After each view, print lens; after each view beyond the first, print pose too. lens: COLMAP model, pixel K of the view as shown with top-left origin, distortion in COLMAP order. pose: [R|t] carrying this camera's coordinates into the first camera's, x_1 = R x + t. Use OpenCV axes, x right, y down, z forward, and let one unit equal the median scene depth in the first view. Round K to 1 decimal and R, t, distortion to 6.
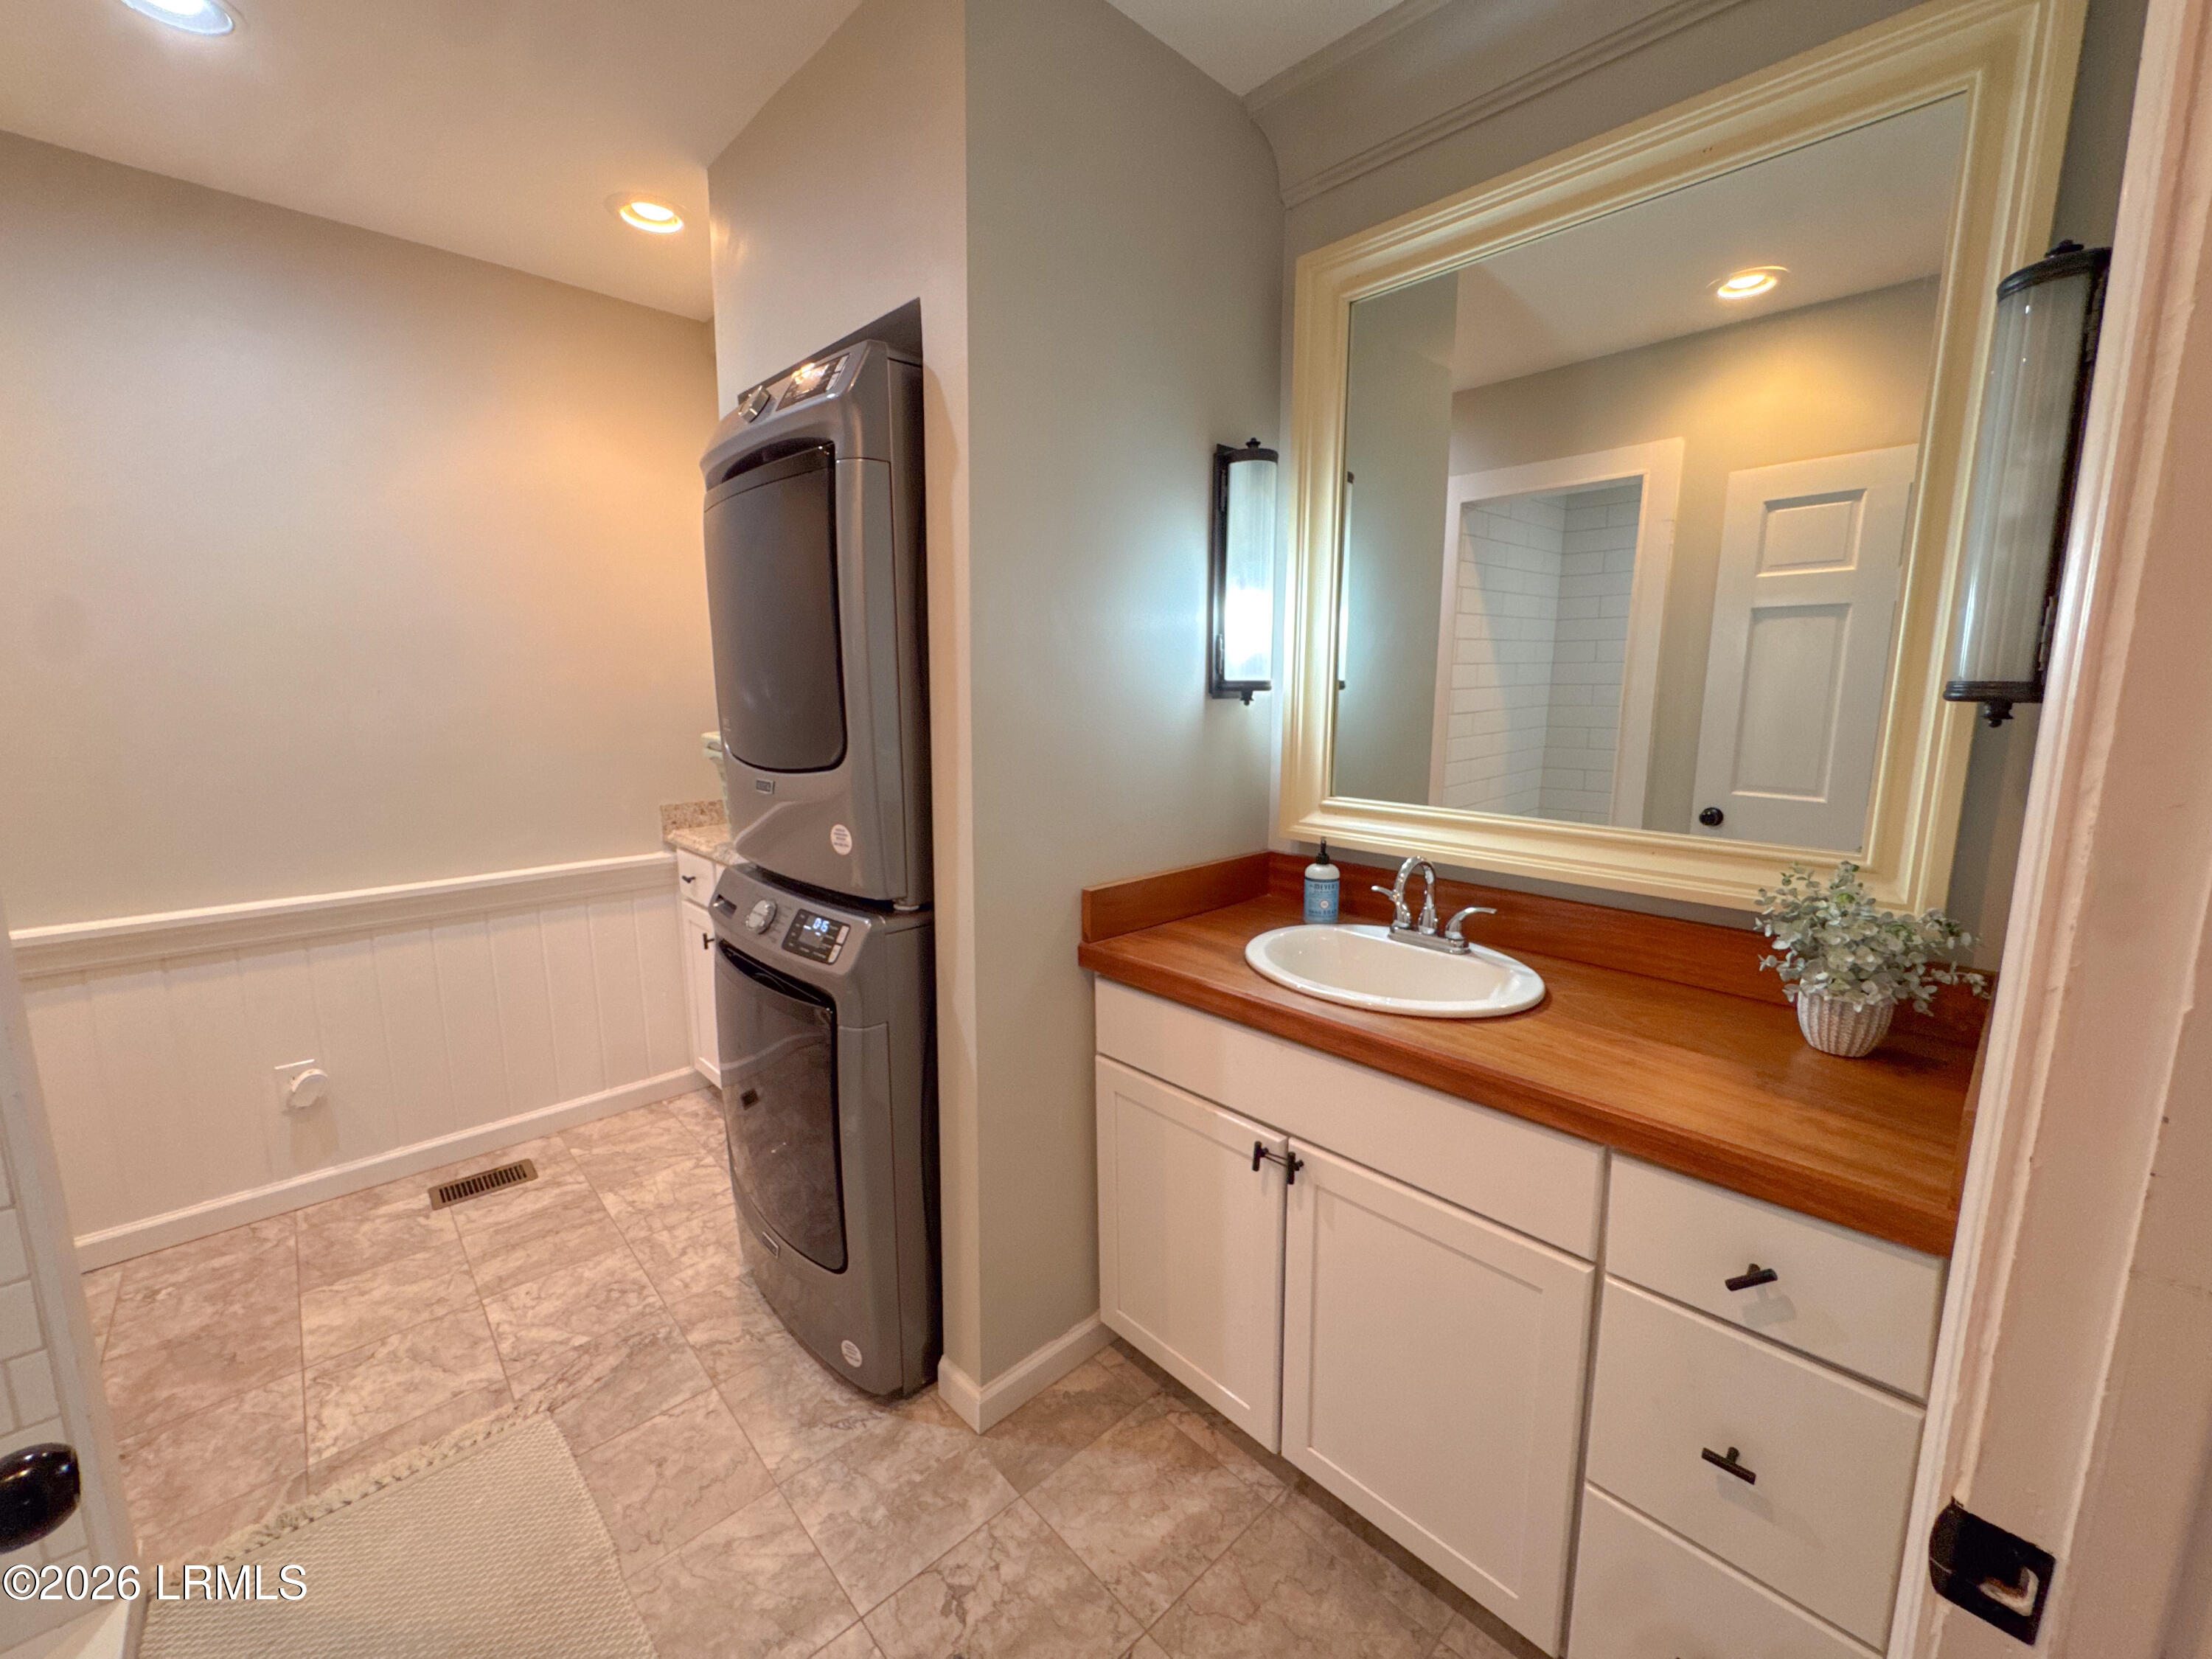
lens RADIAL K [[885.8, 0, 1106.0], [0, 885.8, 829.5], [0, 0, 1]] dist [-0.002030, -0.000069]
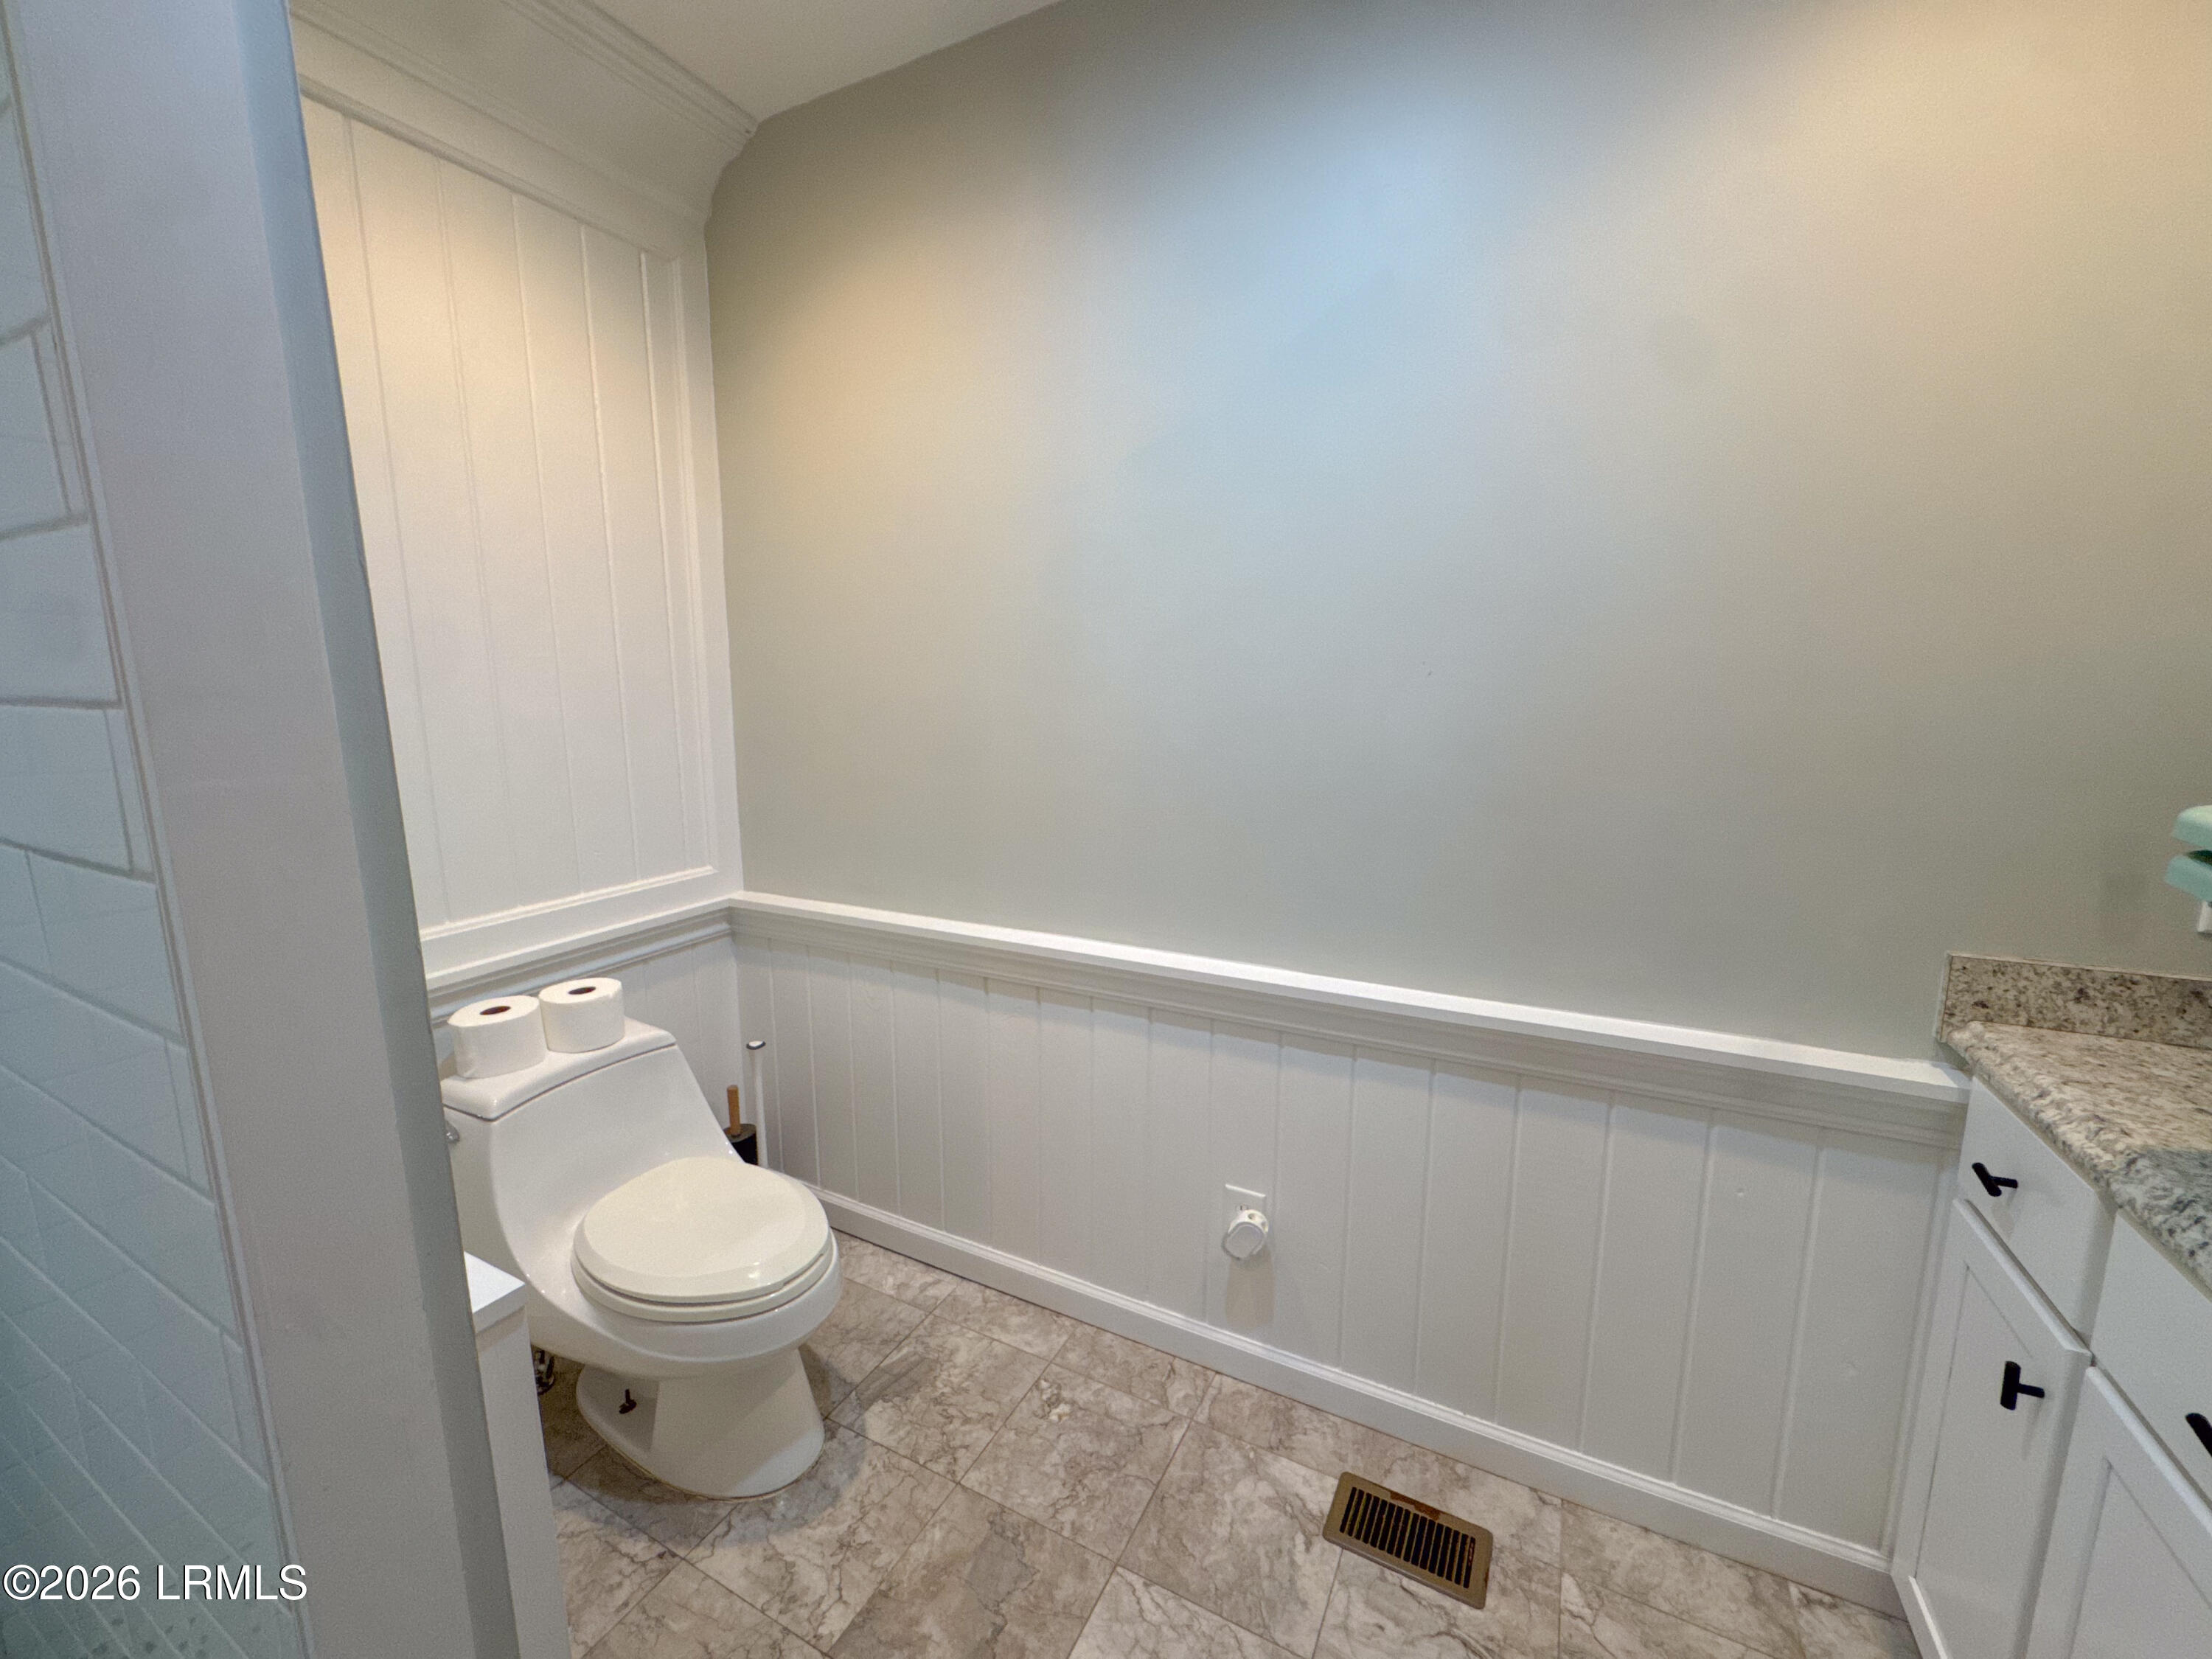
lens RADIAL K [[885.8, 0, 1106.0], [0, 885.8, 829.5], [0, 0, 1]] dist [-0.002030, -0.000069]
pose [[0.326729, 0.152914, -0.932666, -0.303543], [-0.149671, 0.982743, 0.108692, -0.081495], [0.933192, 0.104080, 0.343977, 0.574297]]
